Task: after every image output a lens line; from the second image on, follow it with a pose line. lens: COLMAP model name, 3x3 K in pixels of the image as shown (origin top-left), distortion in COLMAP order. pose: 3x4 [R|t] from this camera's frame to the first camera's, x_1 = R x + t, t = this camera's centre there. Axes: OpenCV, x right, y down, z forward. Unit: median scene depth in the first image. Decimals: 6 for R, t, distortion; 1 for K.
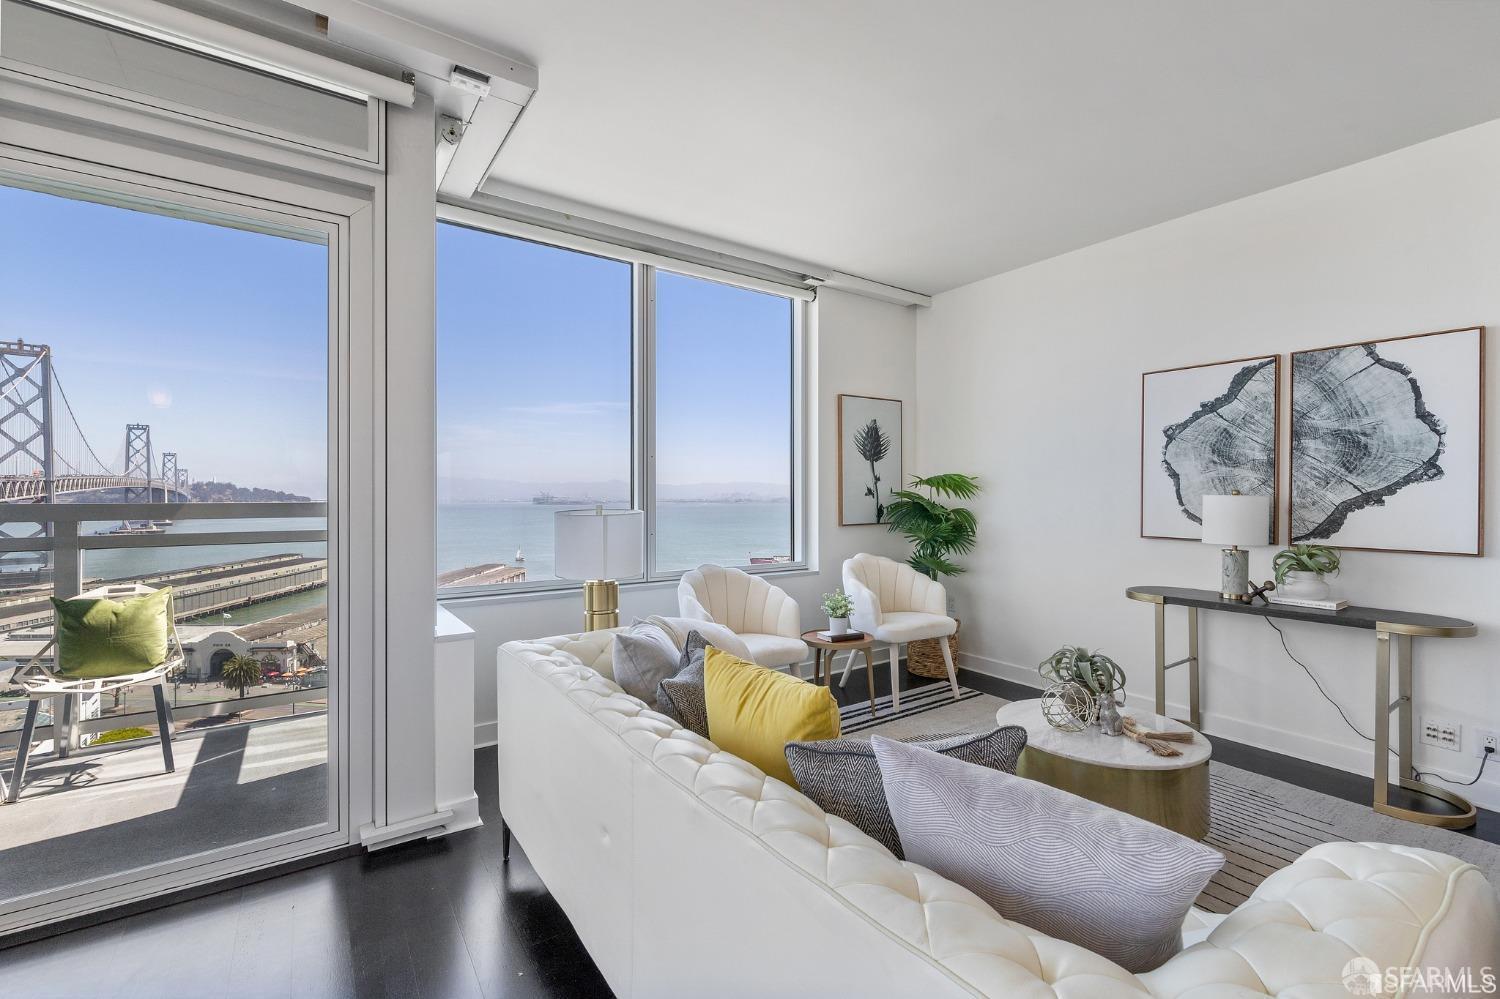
lens RADIAL K [[654.3, 0, 752.1], [0, 654.3, 500.7], [0, 0, 1]] dist [-0.004574, 0.001840]
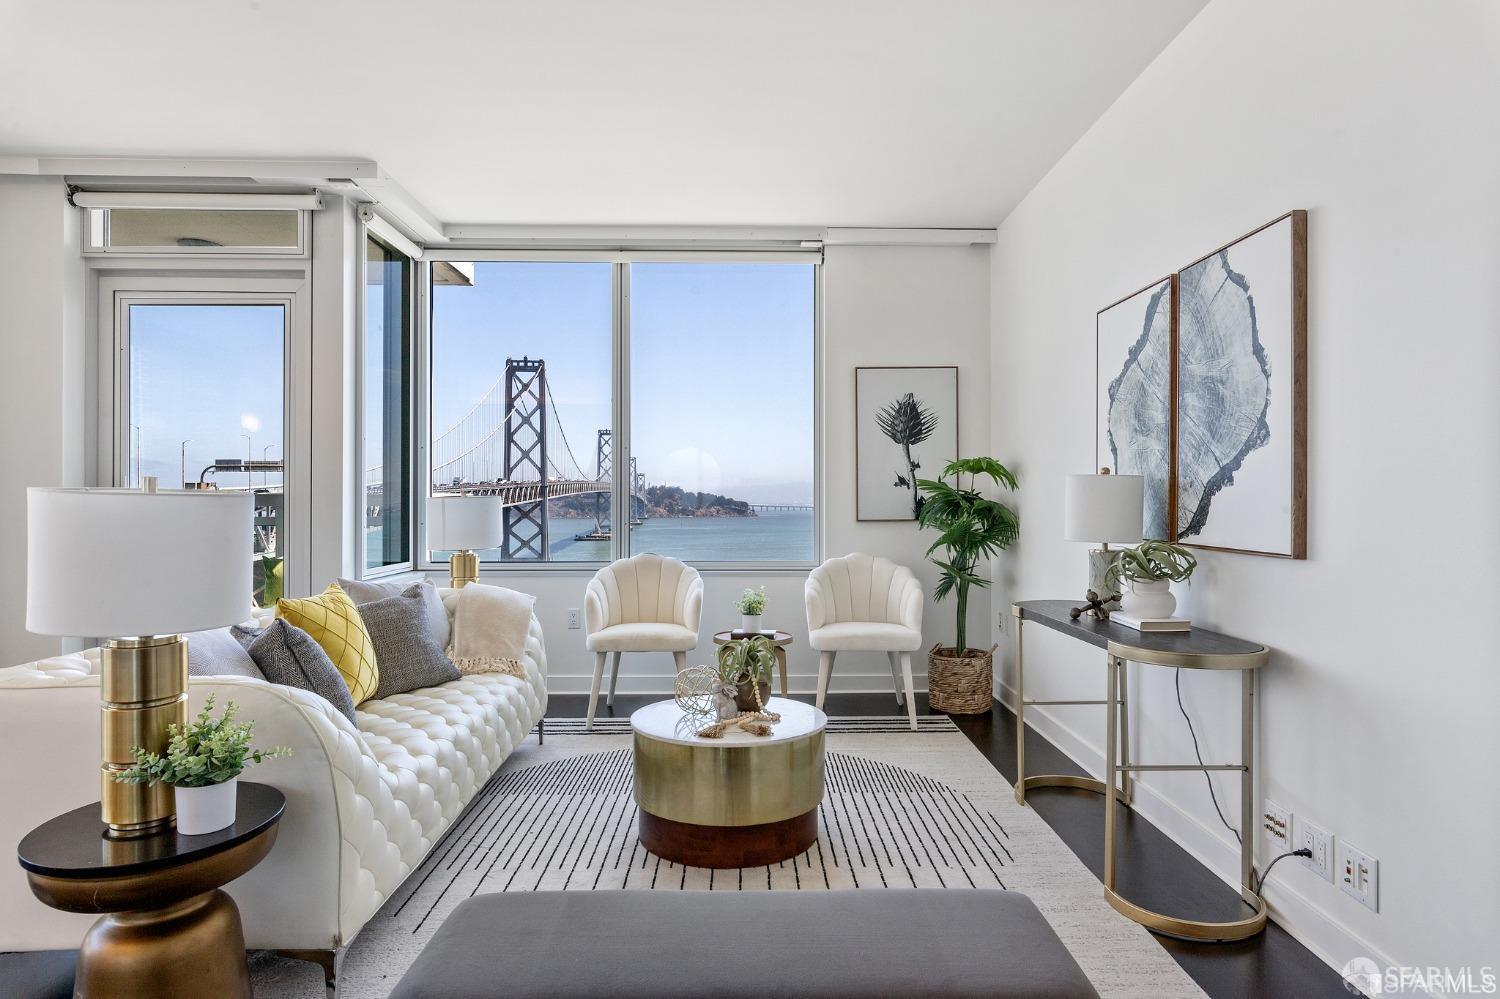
lens RADIAL K [[882.7, 0, 755.2], [0, 882.7, 503.3], [0, 0, 1]] dist [0.004940, -0.000734]
pose [[0.825966, 0.002730, -0.563713, 0.647892], [-0.005909, 0.999975, -0.003815, 0.019819], [0.563689, 0.006482, 0.825962, -0.027087]]
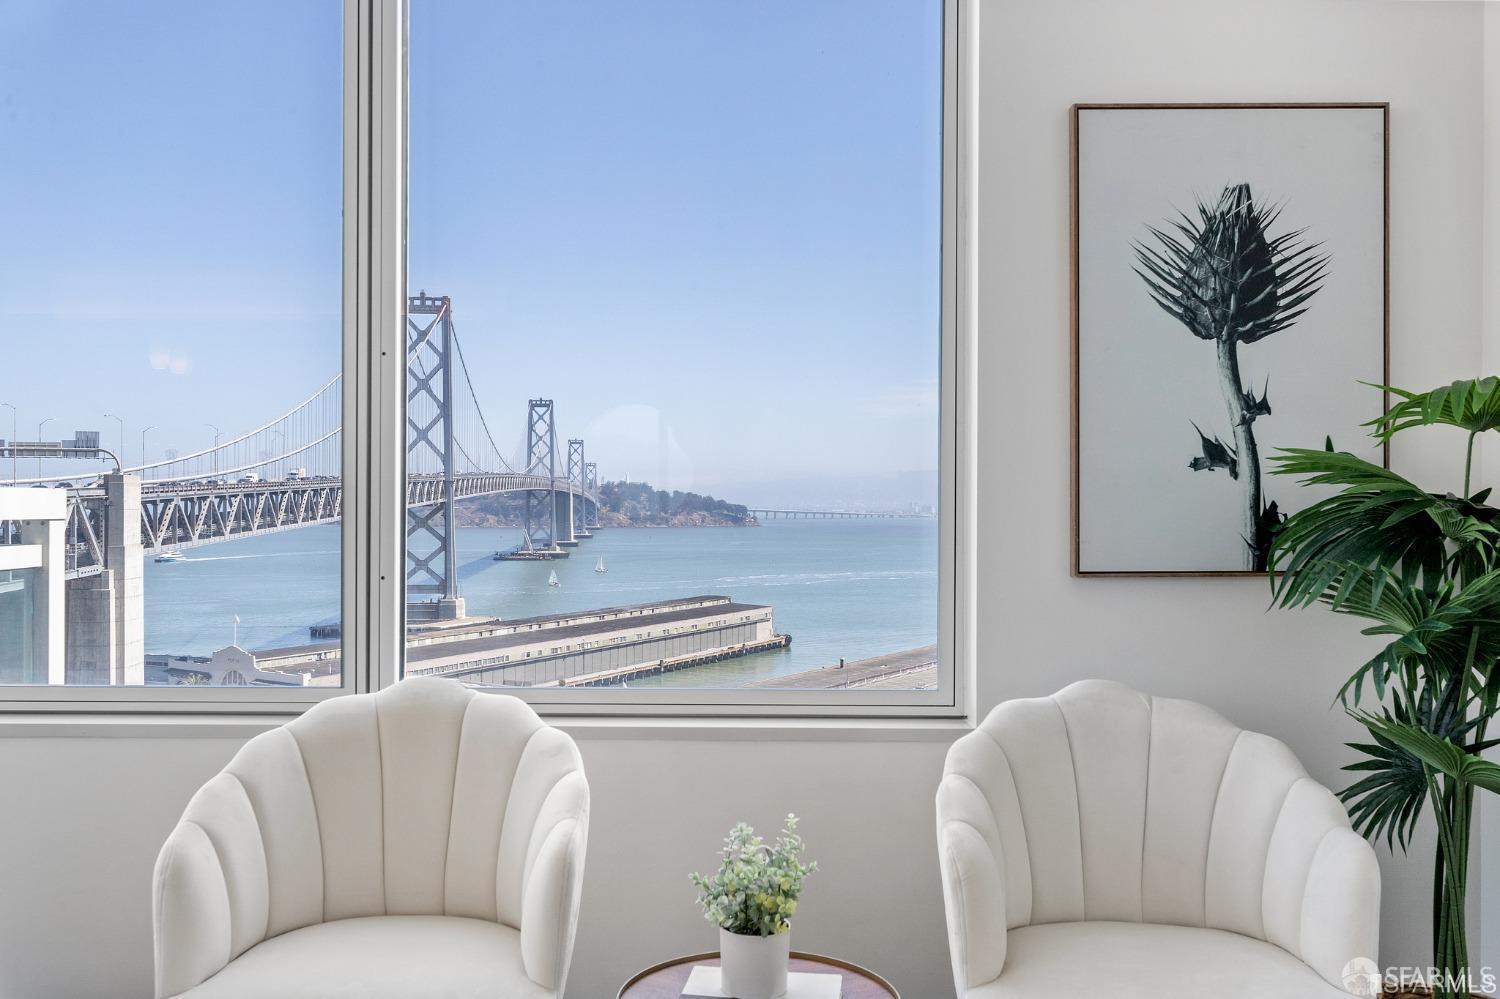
lens RADIAL K [[1271.9, 0, 742.2], [0, 1271.9, 510.0], [0, 0, 1]] dist [0.005684, -0.000696]
pose [[0.819285, 0.007656, -0.573336, 0.317691], [-0.010349, 0.999945, -0.001436, 0.012498], [0.573293, 0.007110, 0.819319, 0.450435]]
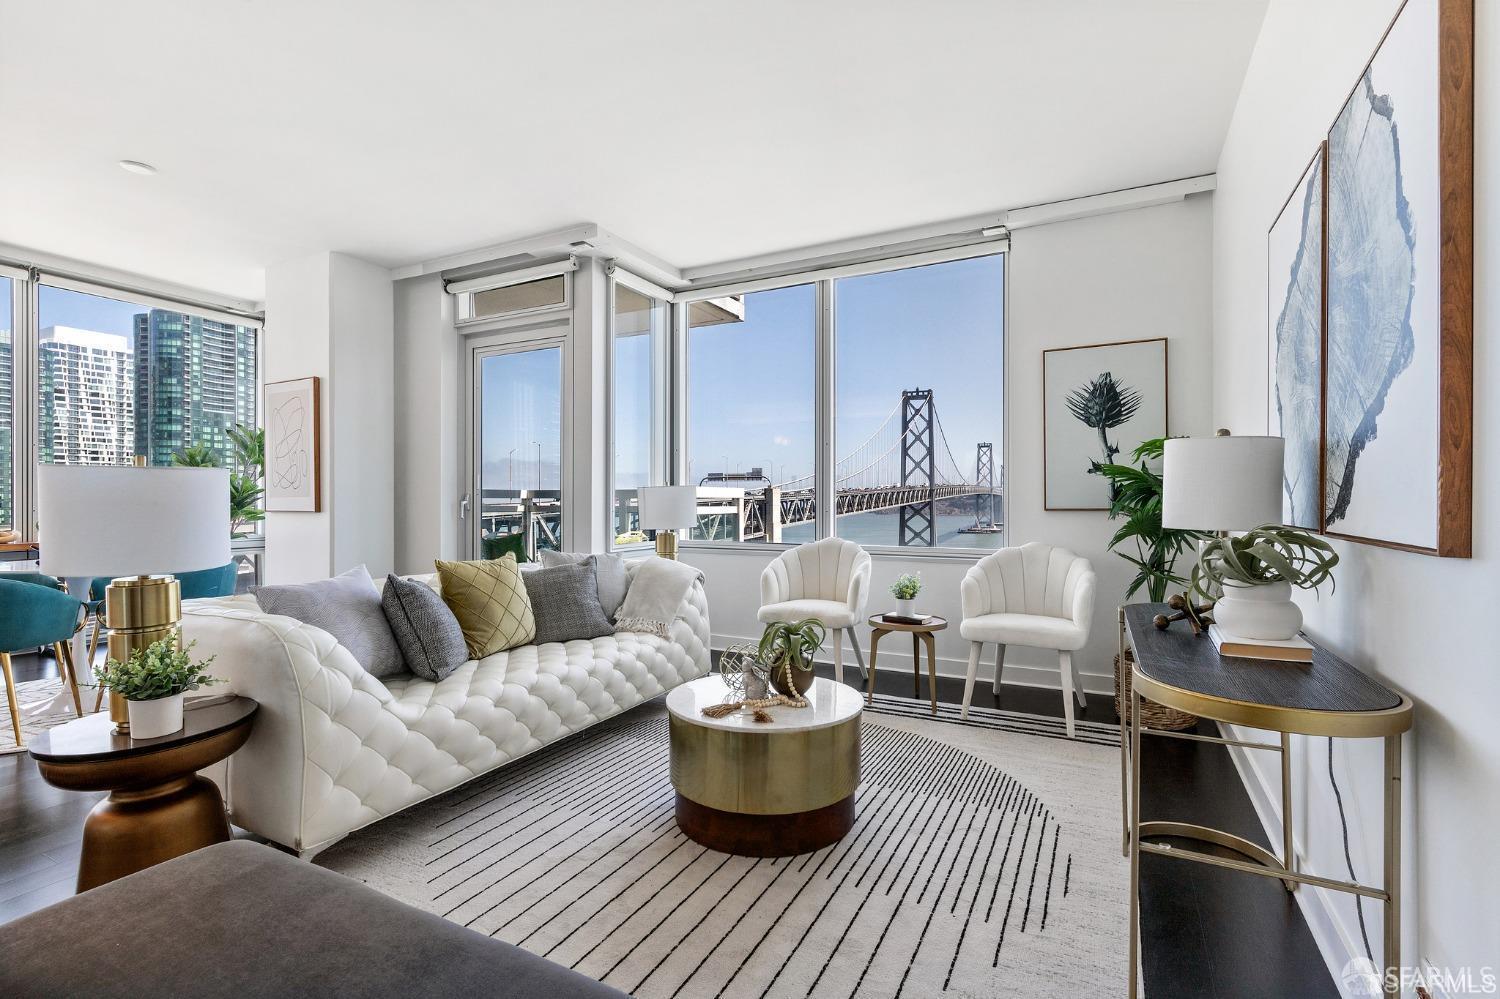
lens RADIAL K [[694.8, 0, 749.5], [0, 694.8, 503.5], [0, 0, 1]] dist [0.008317, -0.001305]
pose [[0.455892, 0.004001, -0.890026, 0.715529], [-0.008868, 0.999961, -0.000047, 0.032510], [0.889991, 0.007914, 0.455910, 0.256647]]
